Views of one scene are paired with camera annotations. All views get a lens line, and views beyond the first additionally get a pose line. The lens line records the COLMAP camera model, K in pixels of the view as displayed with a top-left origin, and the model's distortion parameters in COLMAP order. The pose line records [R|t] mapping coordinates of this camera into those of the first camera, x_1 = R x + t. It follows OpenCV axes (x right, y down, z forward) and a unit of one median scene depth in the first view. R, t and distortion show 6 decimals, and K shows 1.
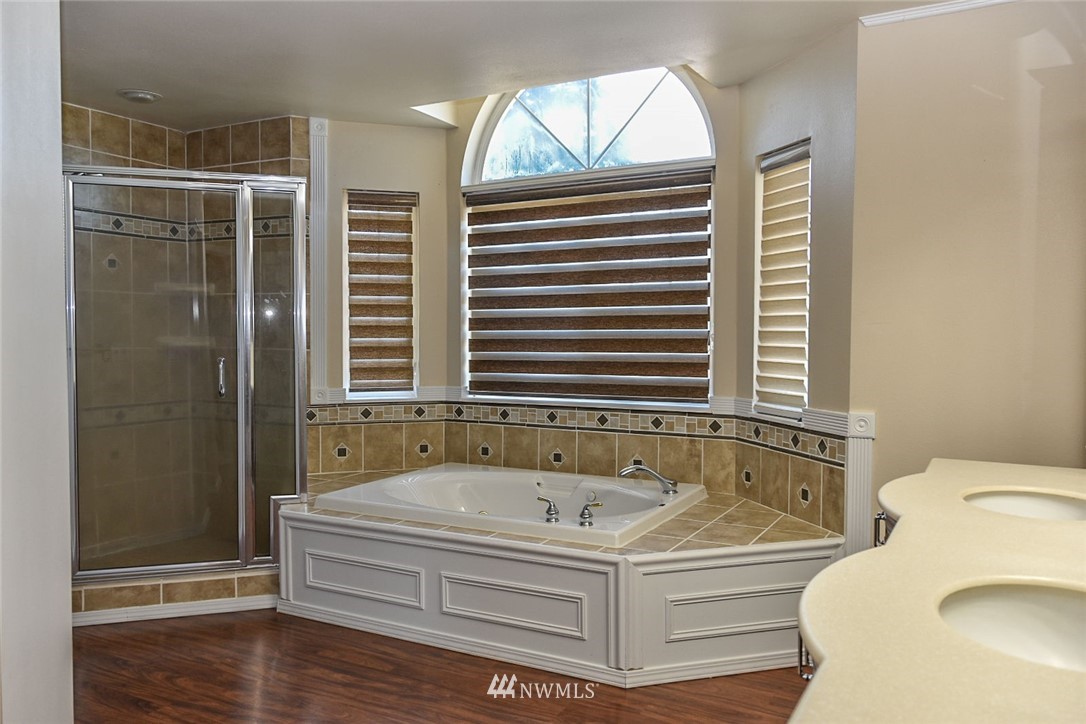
lens RADIAL K [[823.4, 0, 543.0], [0, 823.4, 362.0], [0, 0, 1]] dist [-0.002253, -0.000839]
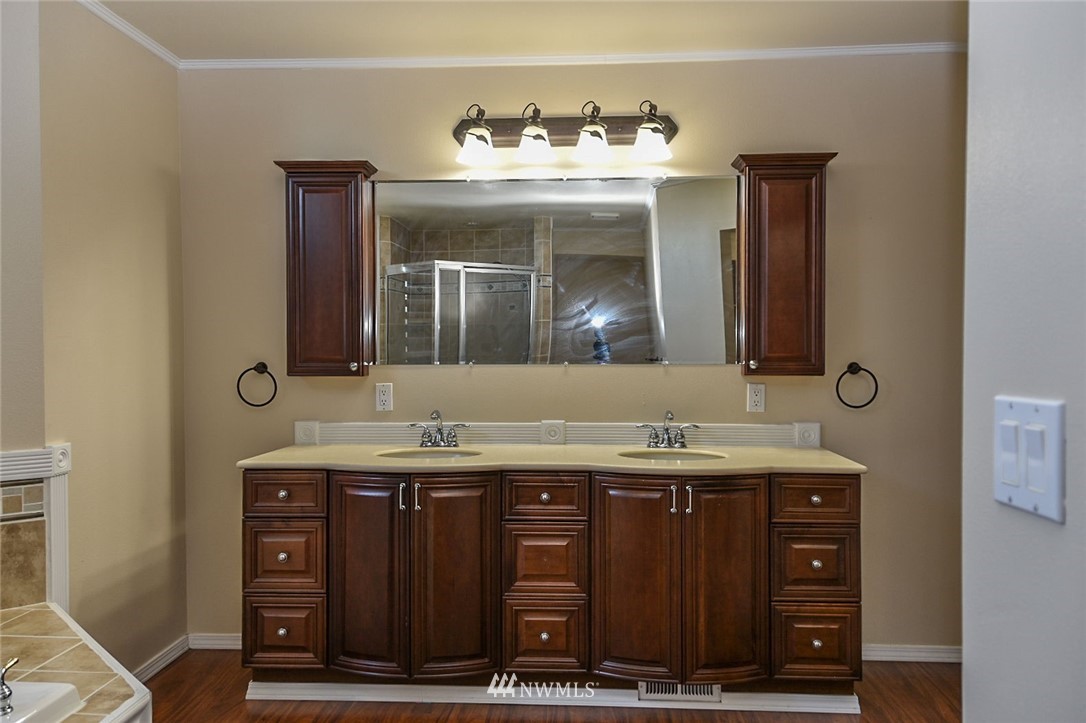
lens RADIAL K [[823.4, 0, 543.0], [0, 823.4, 361.5], [0, 0, 1]] dist [-0.002253, -0.000839]
pose [[-0.425293, -0.011223, 0.904986, -0.565193], [0.029075, 0.999238, 0.026055, -0.030056], [-0.904589, 0.037394, -0.424642, 0.893916]]
